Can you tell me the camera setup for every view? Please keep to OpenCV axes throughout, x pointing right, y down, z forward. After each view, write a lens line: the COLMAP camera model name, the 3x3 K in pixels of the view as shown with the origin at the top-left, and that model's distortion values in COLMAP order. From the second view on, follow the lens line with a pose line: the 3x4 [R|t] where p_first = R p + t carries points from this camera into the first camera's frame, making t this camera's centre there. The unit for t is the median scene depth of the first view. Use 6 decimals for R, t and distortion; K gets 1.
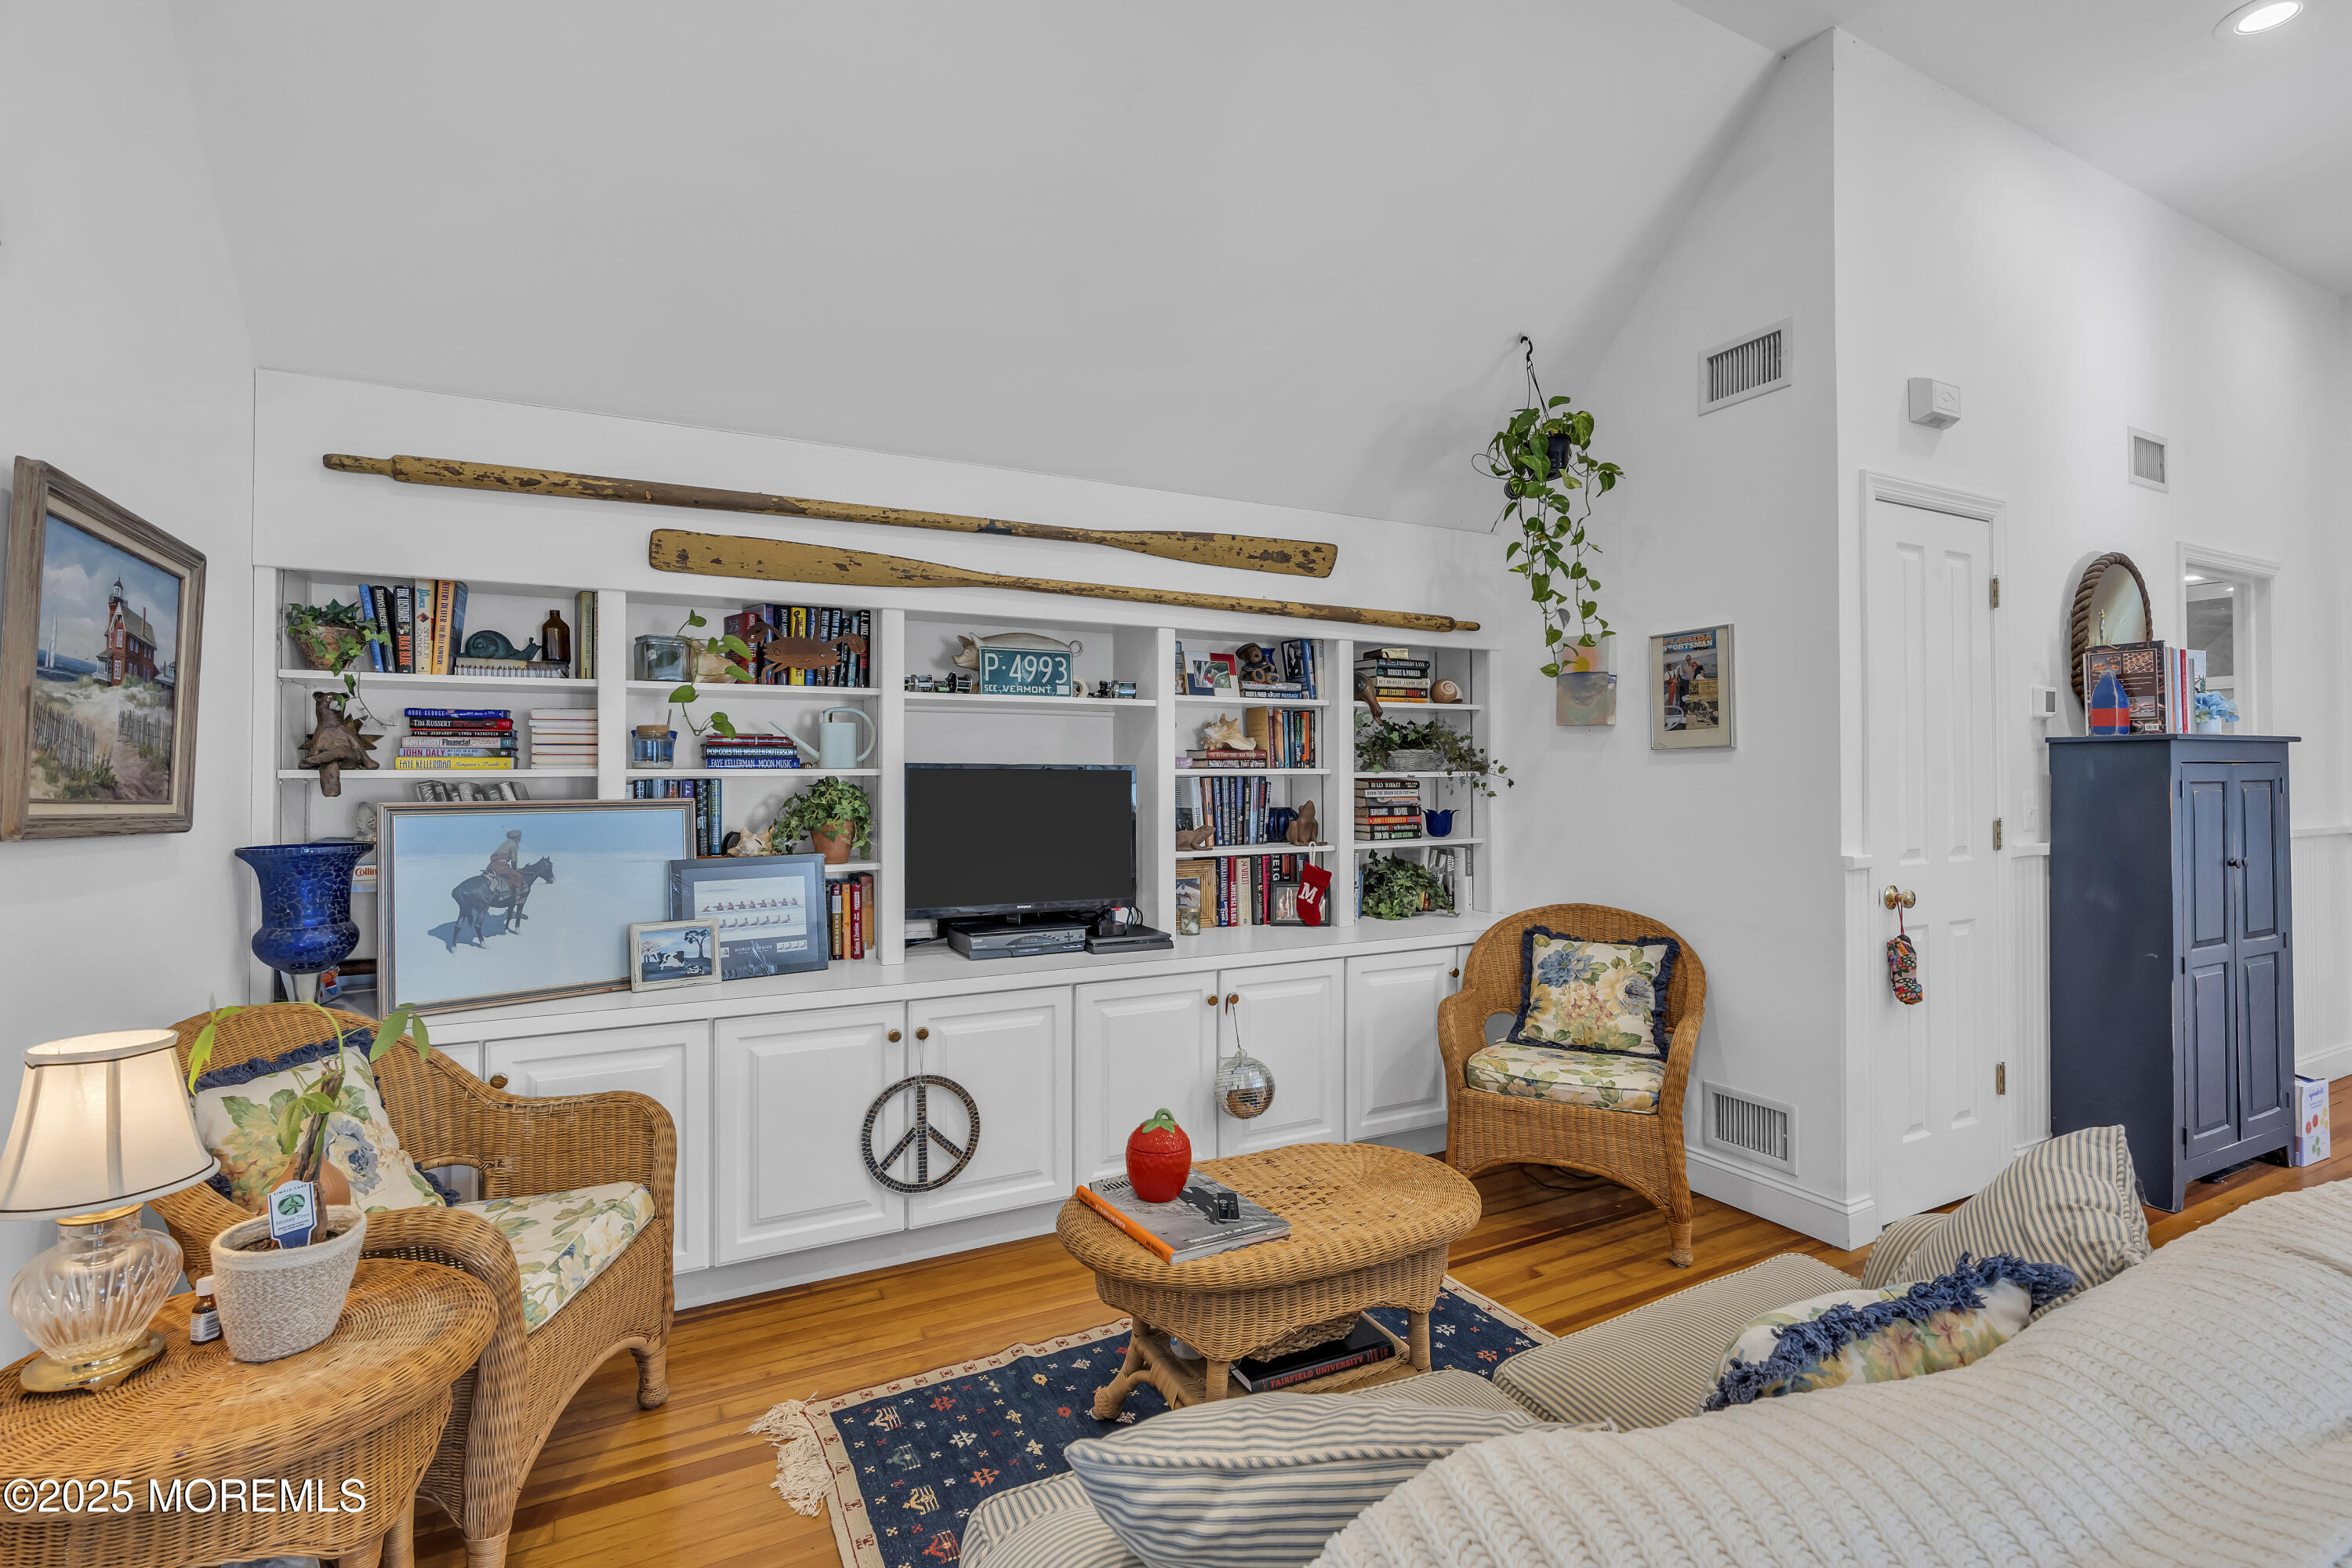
lens RADIAL K [[1075.6, 0, 1185.1], [0, 1075.6, 769.3], [0, 0, 1]] dist [-0.010088, 0.004328]
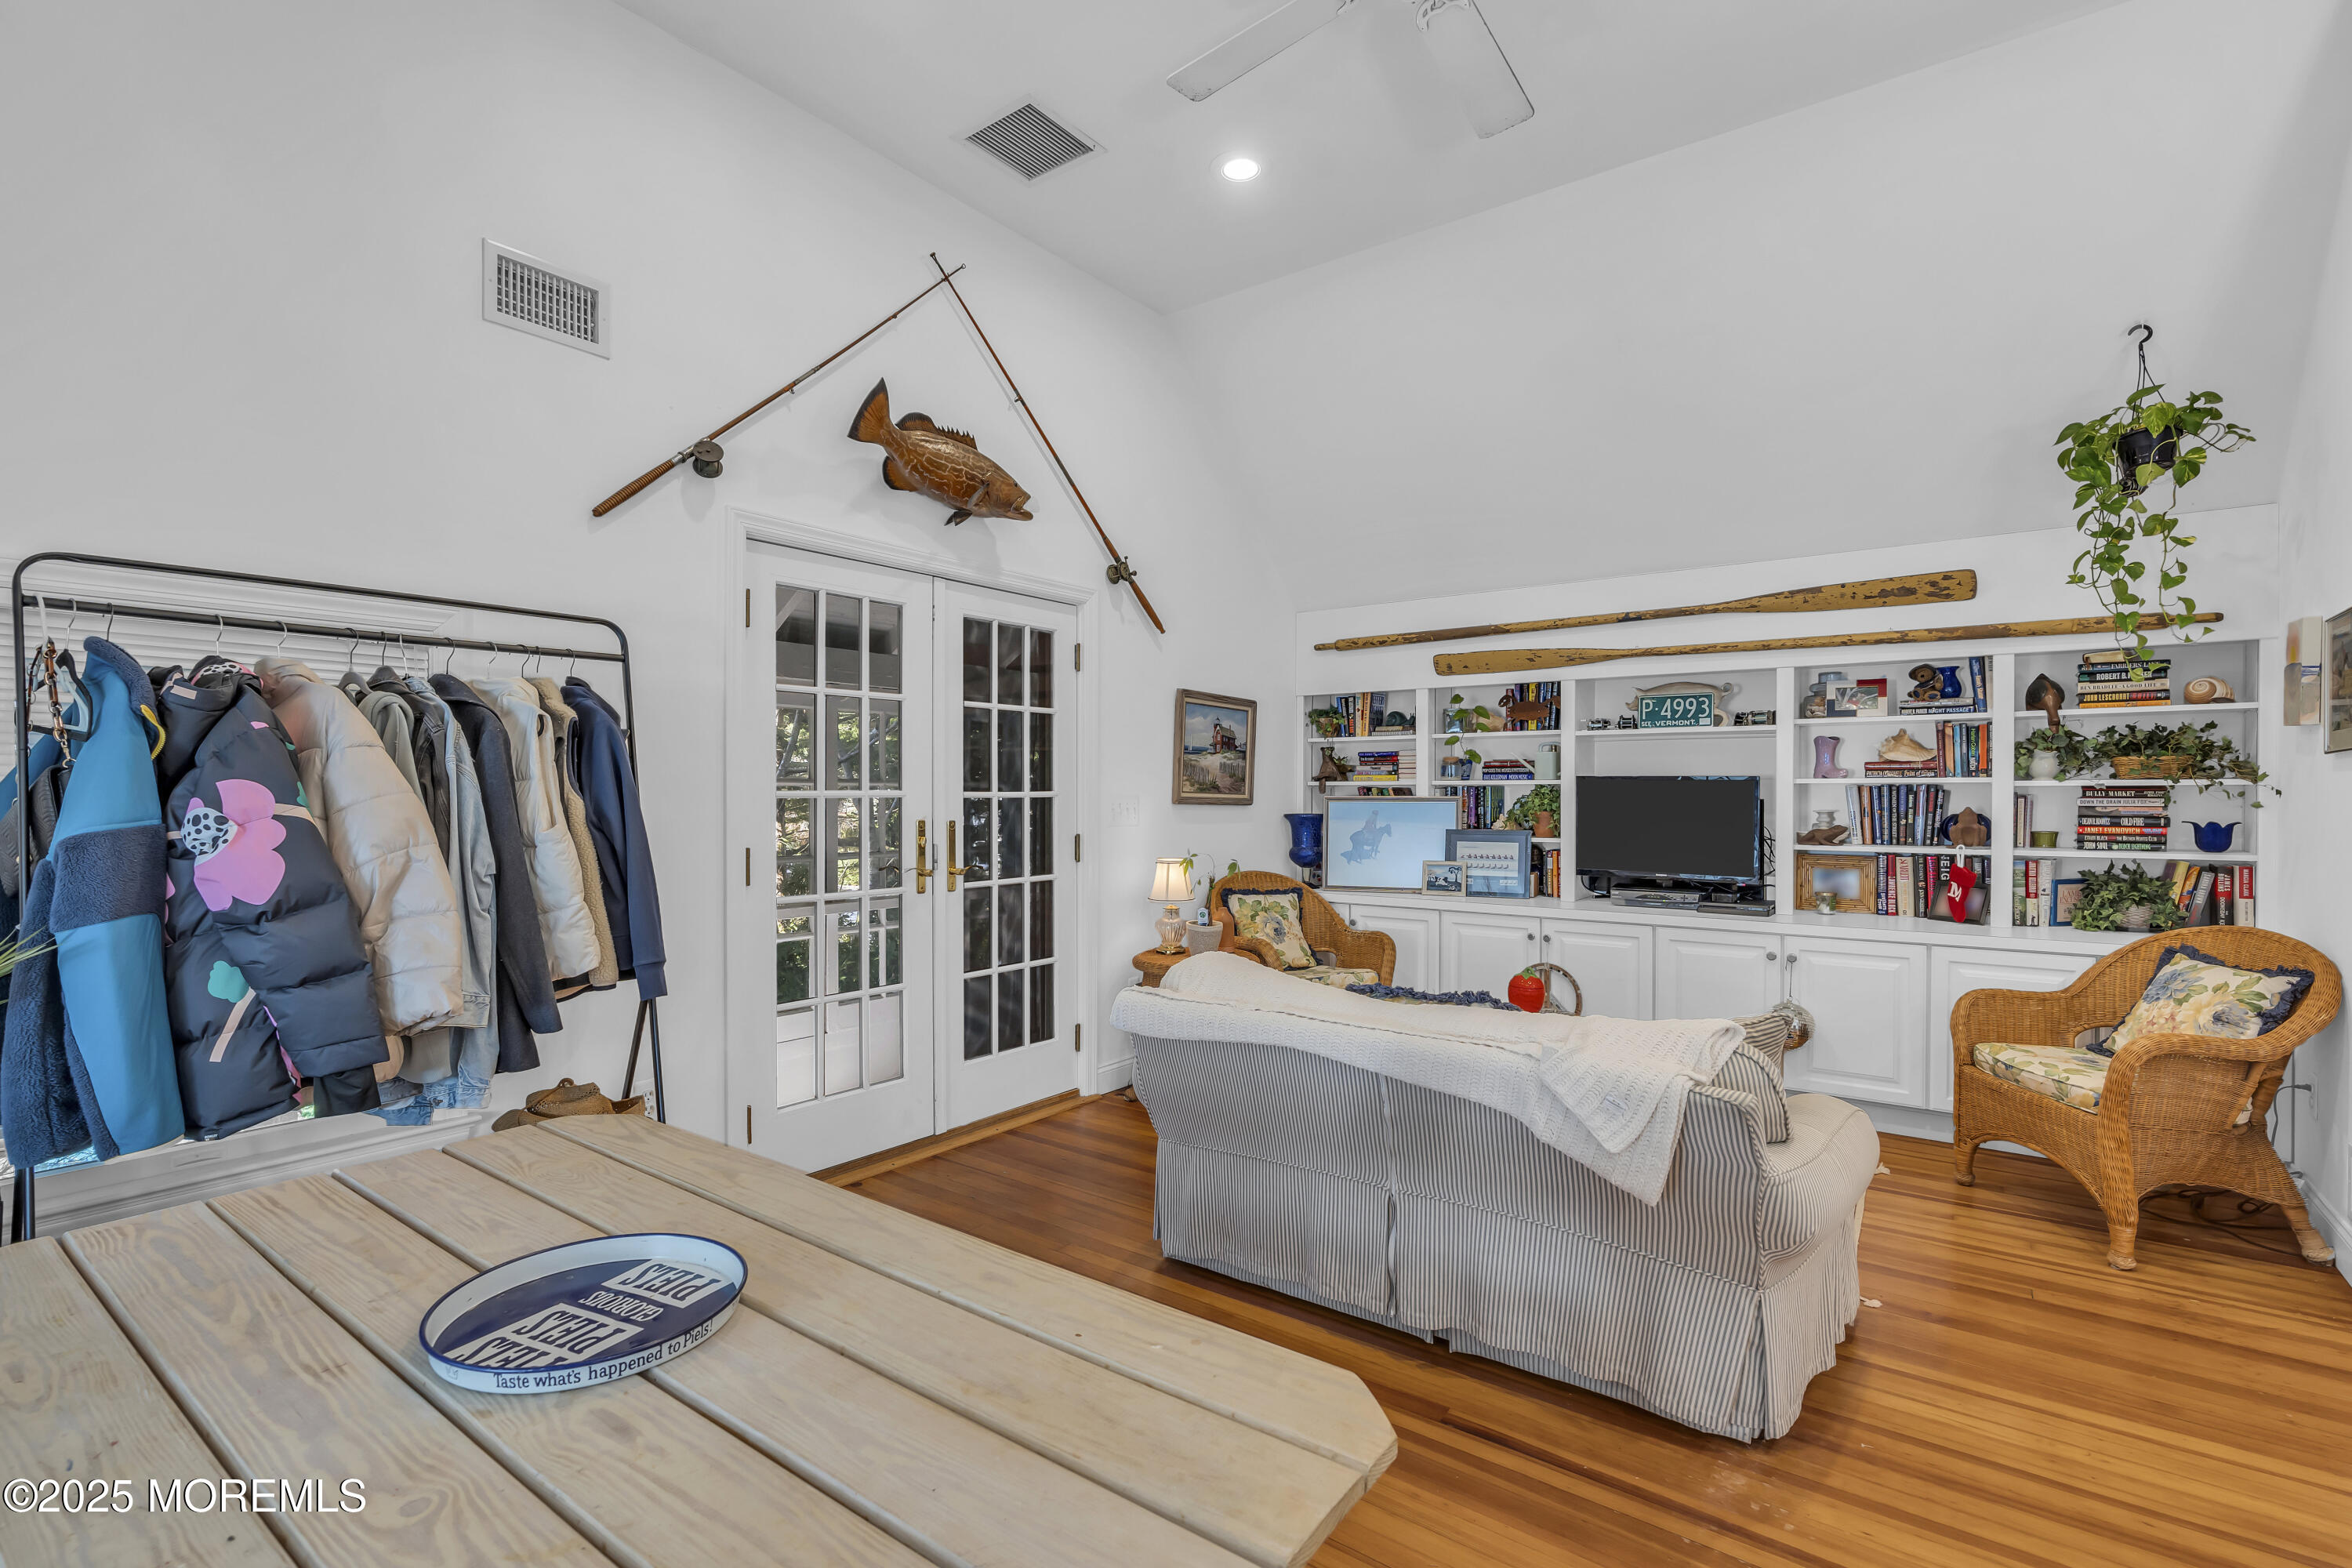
lens RADIAL K [[1075.6, 0, 1181.7], [0, 1075.6, 797.3], [0, 0, 1]] dist [-0.010088, 0.004328]
pose [[0.434300, 0.010668, -0.900705, 0.954917], [0.005535, 0.999879, 0.014512, -0.000823], [0.900751, -0.011288, 0.434189, -0.221688]]
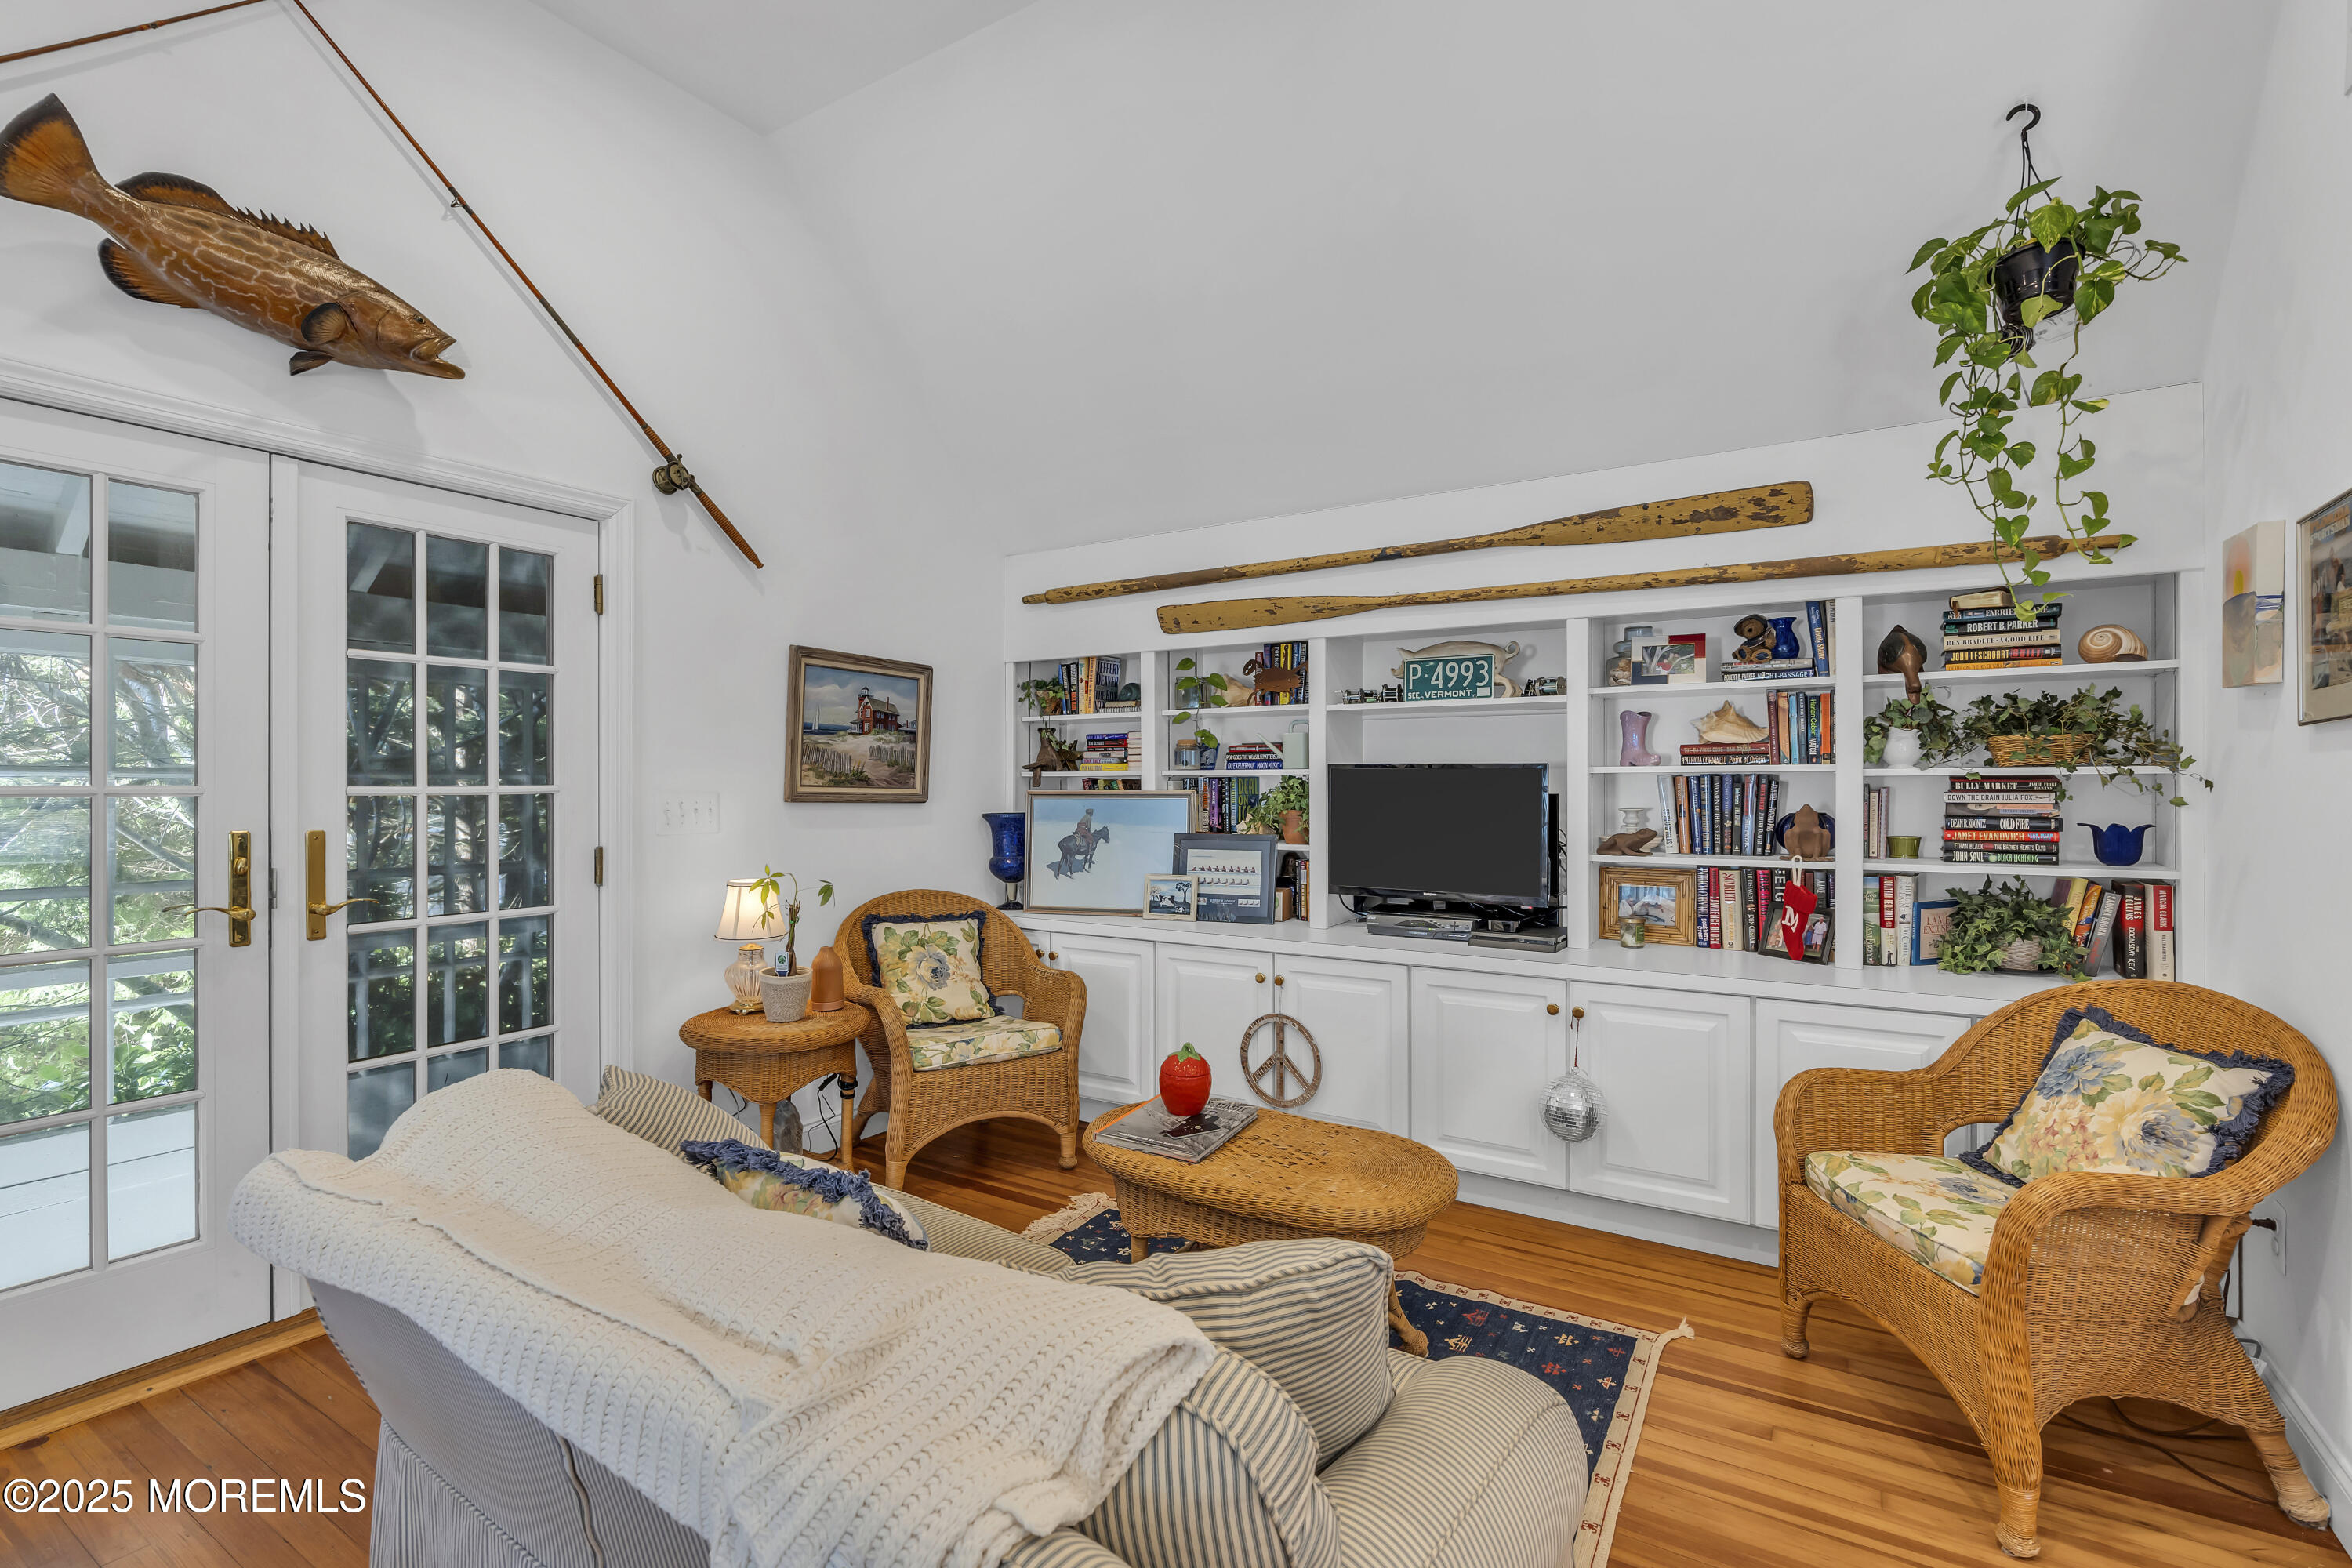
lens RADIAL K [[1075.6, 0, 1190.4], [0, 1075.6, 777.3], [0, 0, 1]] dist [-0.010088, 0.004328]
pose [[0.507618, 0.000361, -0.861582, 0.736098], [0.006774, 0.999967, 0.004410, 0.002816], [0.861556, -0.008075, 0.507599, 0.263123]]
